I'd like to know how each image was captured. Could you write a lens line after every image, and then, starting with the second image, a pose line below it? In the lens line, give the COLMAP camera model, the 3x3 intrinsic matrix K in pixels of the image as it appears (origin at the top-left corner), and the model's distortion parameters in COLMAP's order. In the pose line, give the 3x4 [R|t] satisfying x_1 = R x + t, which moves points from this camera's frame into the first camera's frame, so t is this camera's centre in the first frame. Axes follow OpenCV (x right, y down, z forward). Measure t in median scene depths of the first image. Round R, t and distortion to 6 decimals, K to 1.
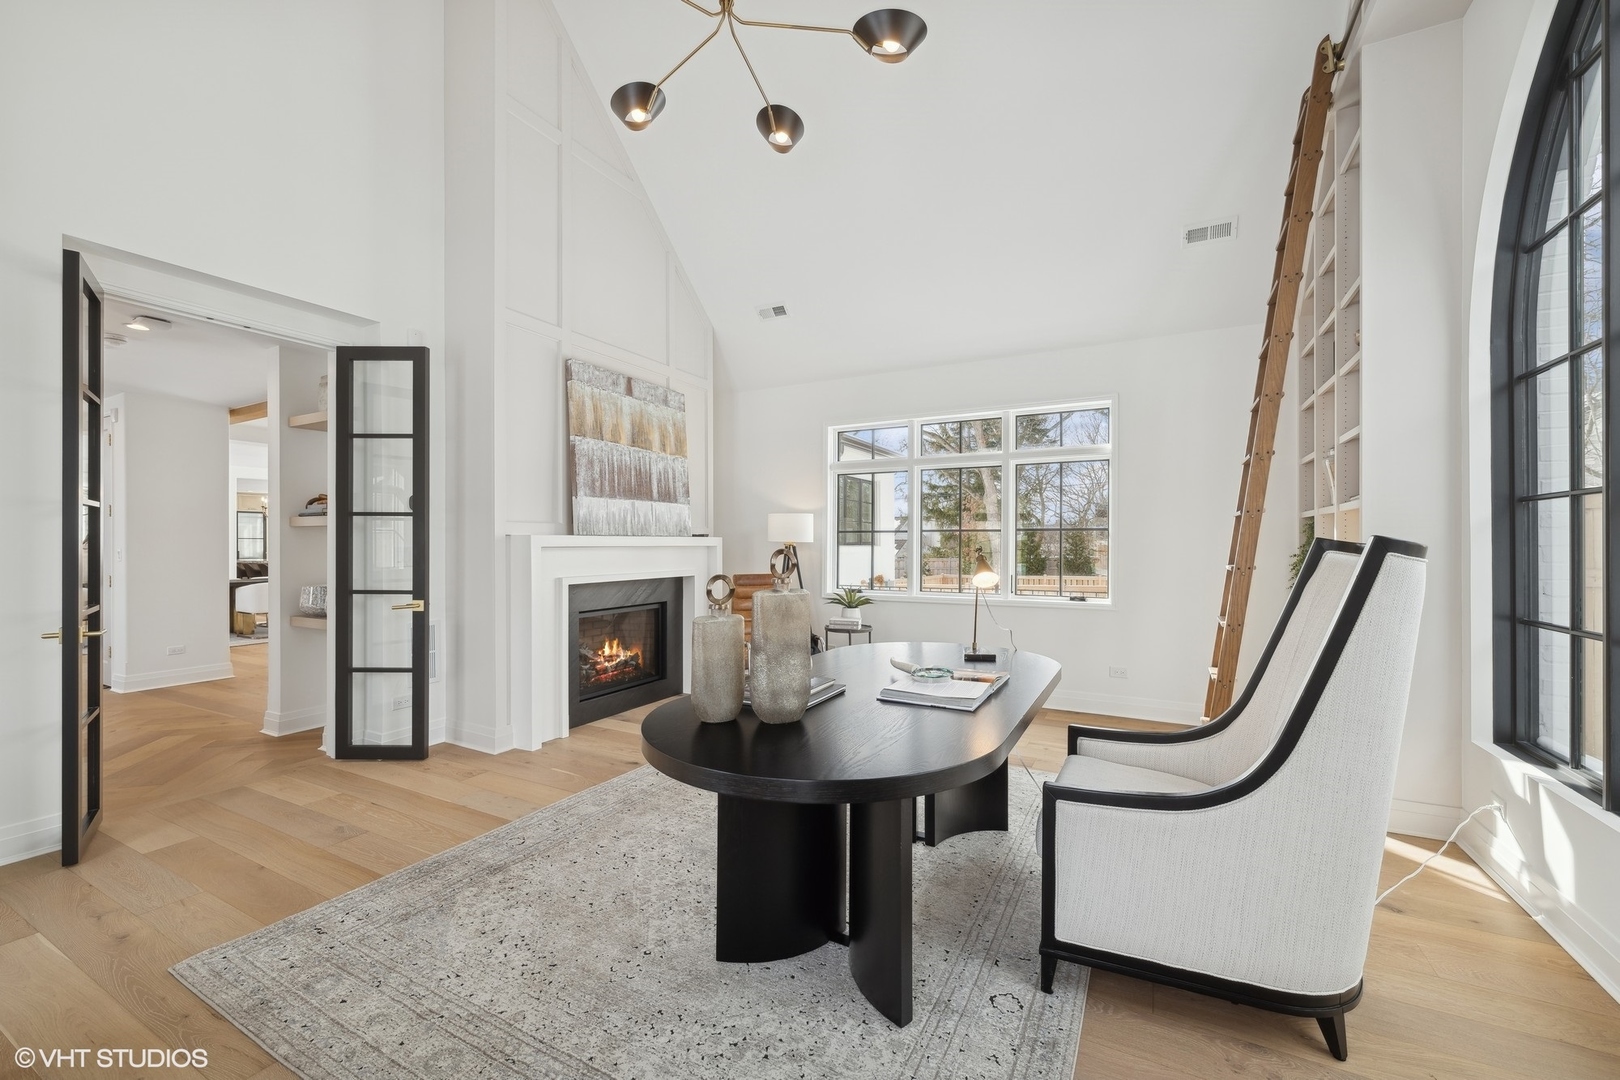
lens RADIAL K [[644.2, 0, 812.2], [0, 644.2, 544.3], [0, 0, 1]] dist [0.000187, 0.000181]
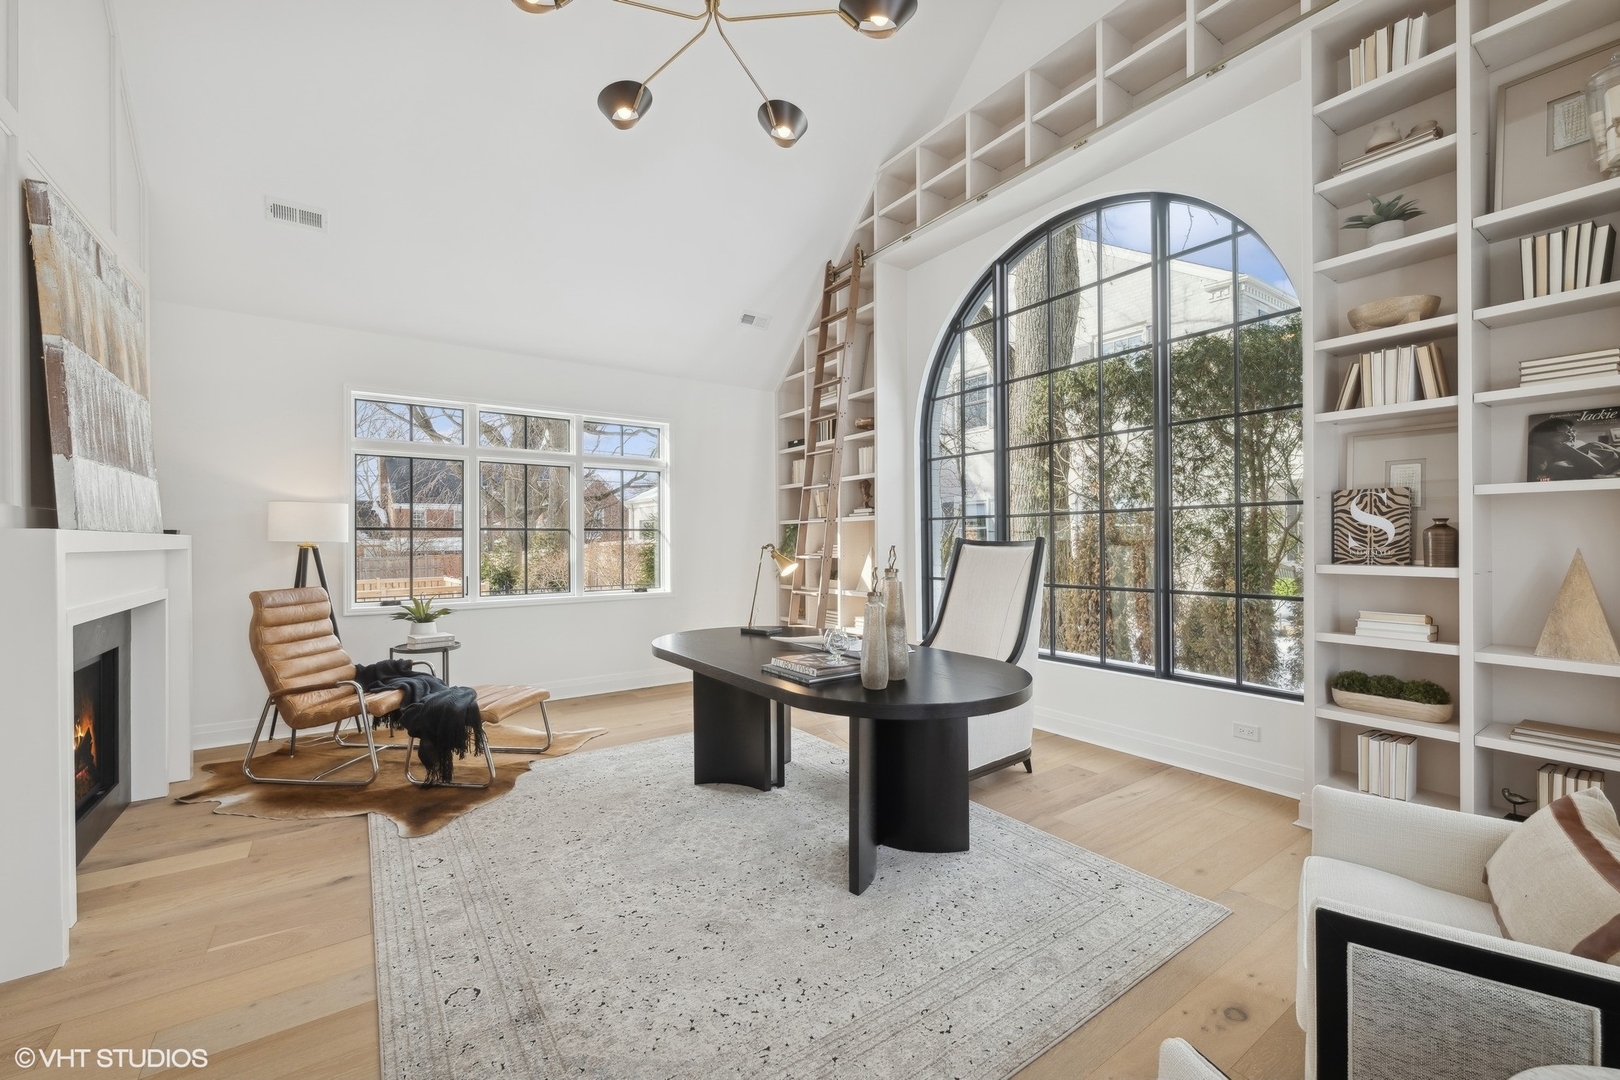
lens RADIAL K [[644.2, 0, 806.1], [0, 644.2, 538.1], [0, 0, 1]] dist [0.000187, 0.000181]
pose [[0.466222, 0.000104, 0.884668, -0.552953], [0.008699, 0.999951, -0.004702, -0.000196], [-0.884625, 0.009888, 0.466198, 0.238252]]
